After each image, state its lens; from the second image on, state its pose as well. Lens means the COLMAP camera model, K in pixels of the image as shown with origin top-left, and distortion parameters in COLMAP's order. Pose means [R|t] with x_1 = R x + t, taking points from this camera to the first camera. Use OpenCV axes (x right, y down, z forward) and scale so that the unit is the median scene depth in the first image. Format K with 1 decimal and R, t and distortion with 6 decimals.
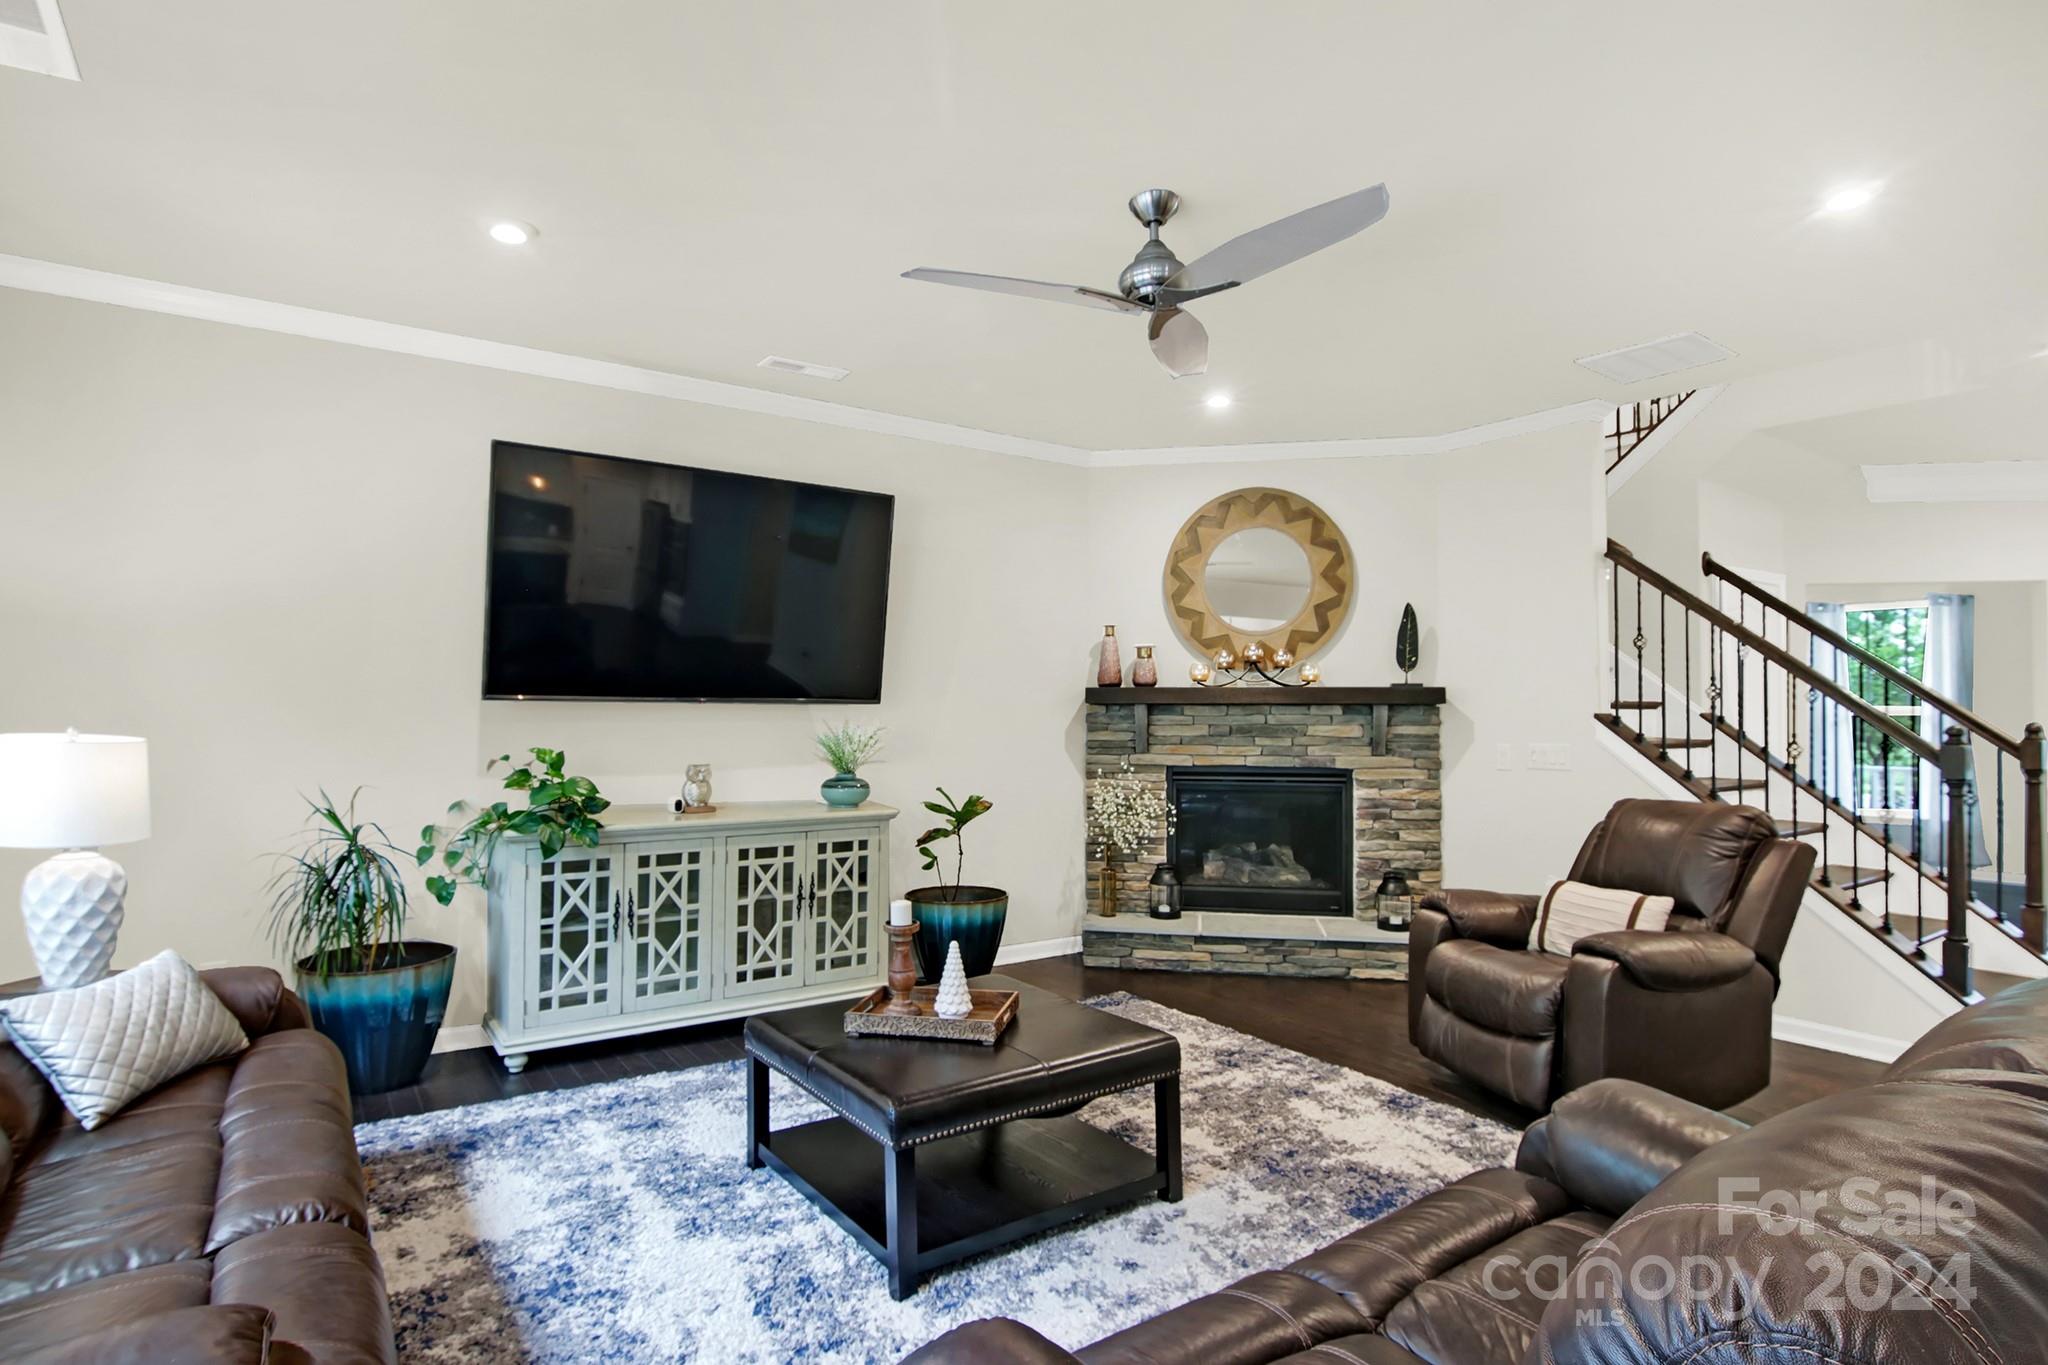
lens RADIAL K [[1065.0, 0, 982.6], [0, 1065.0, 700.0], [0, 0, 1]] dist [-0.004680, -0.002857]
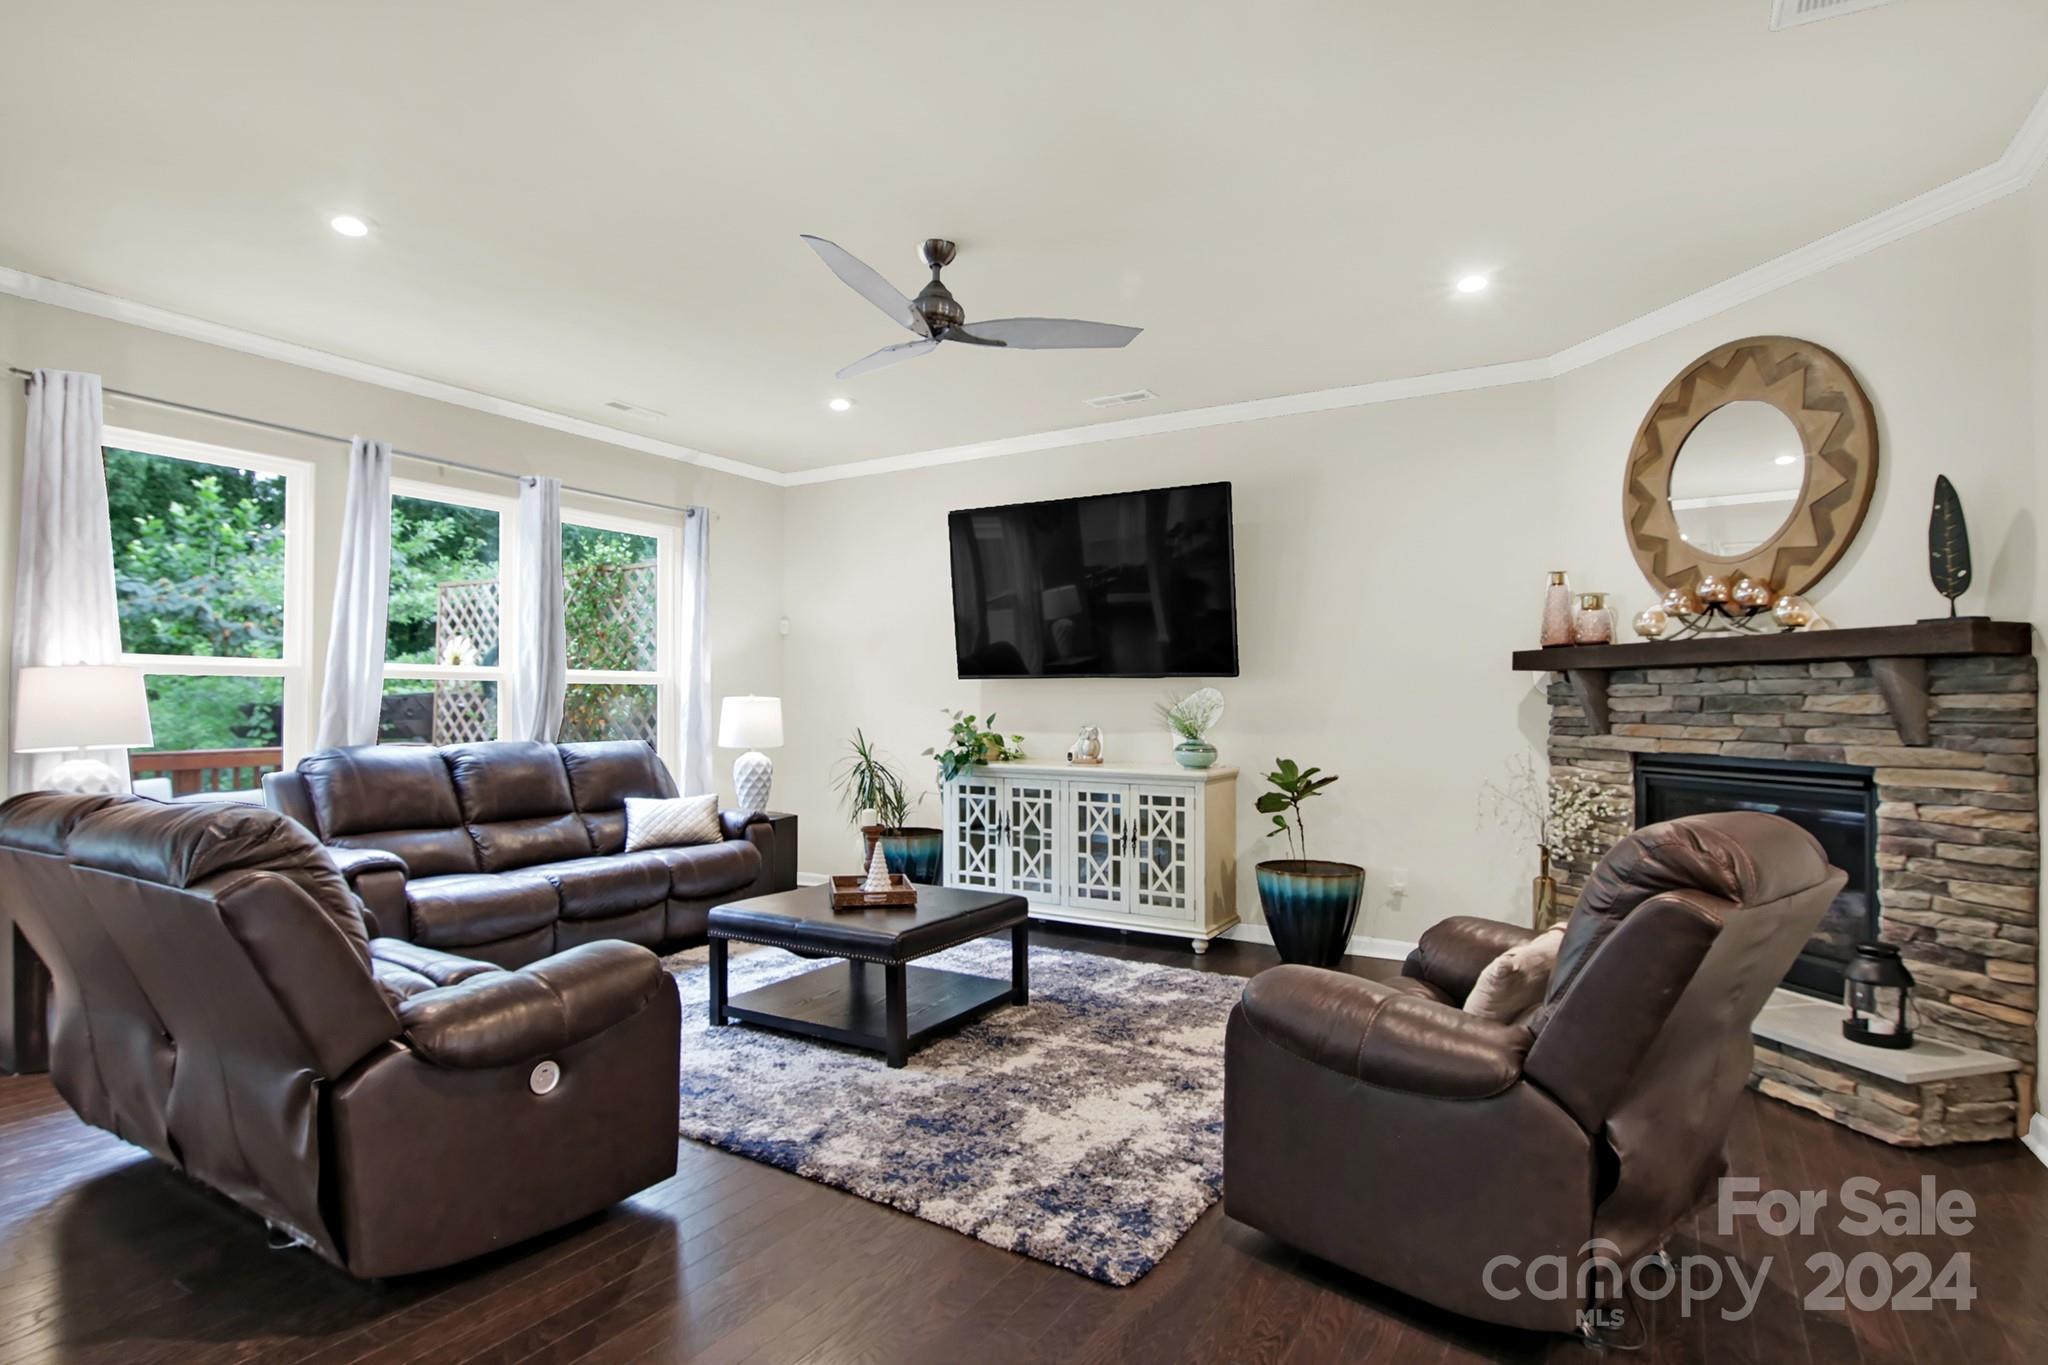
lens RADIAL K [[1065.0, 0, 1019.3], [0, 1065.0, 683.2], [0, 0, 1]] dist [-0.004680, -0.002857]
pose [[0.405794, -0.018880, -0.913770, 0.779955], [0.008647, 0.999821, -0.016818, 0.026236], [0.913924, -0.001077, 0.405884, 0.357071]]
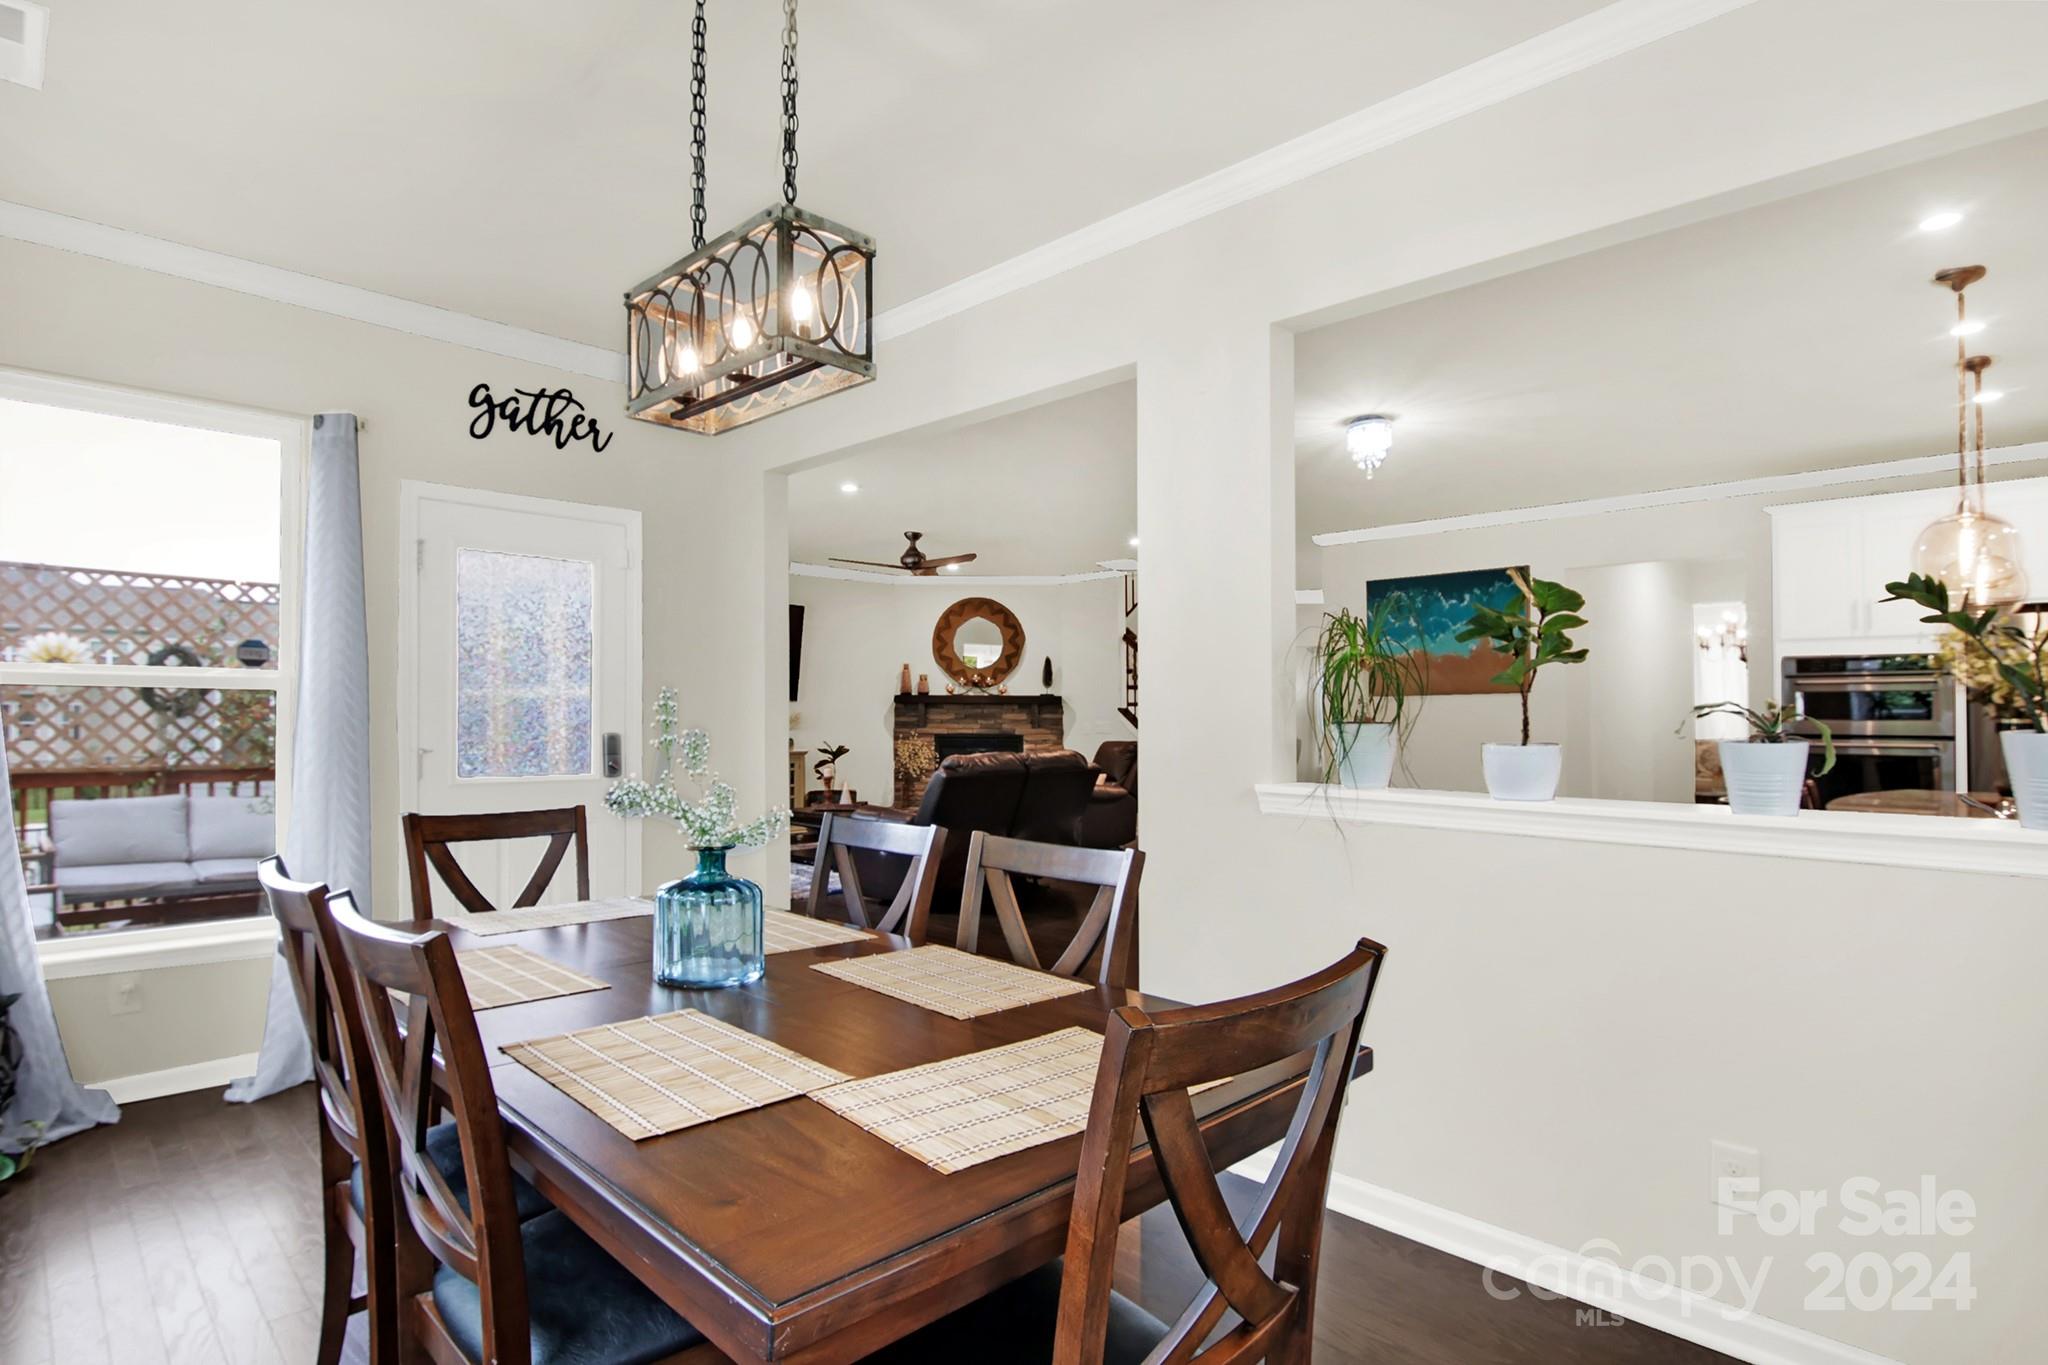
lens RADIAL K [[1065.0, 0, 1013.1], [0, 1065.0, 700.9], [0, 0, 1]] dist [-0.004680, -0.002857]
pose [[0.981571, 0.005336, 0.191021, -0.077881], [-0.004022, 0.999966, -0.007268, 0.015327], [-0.191053, 0.006366, 0.981559, -1.165892]]
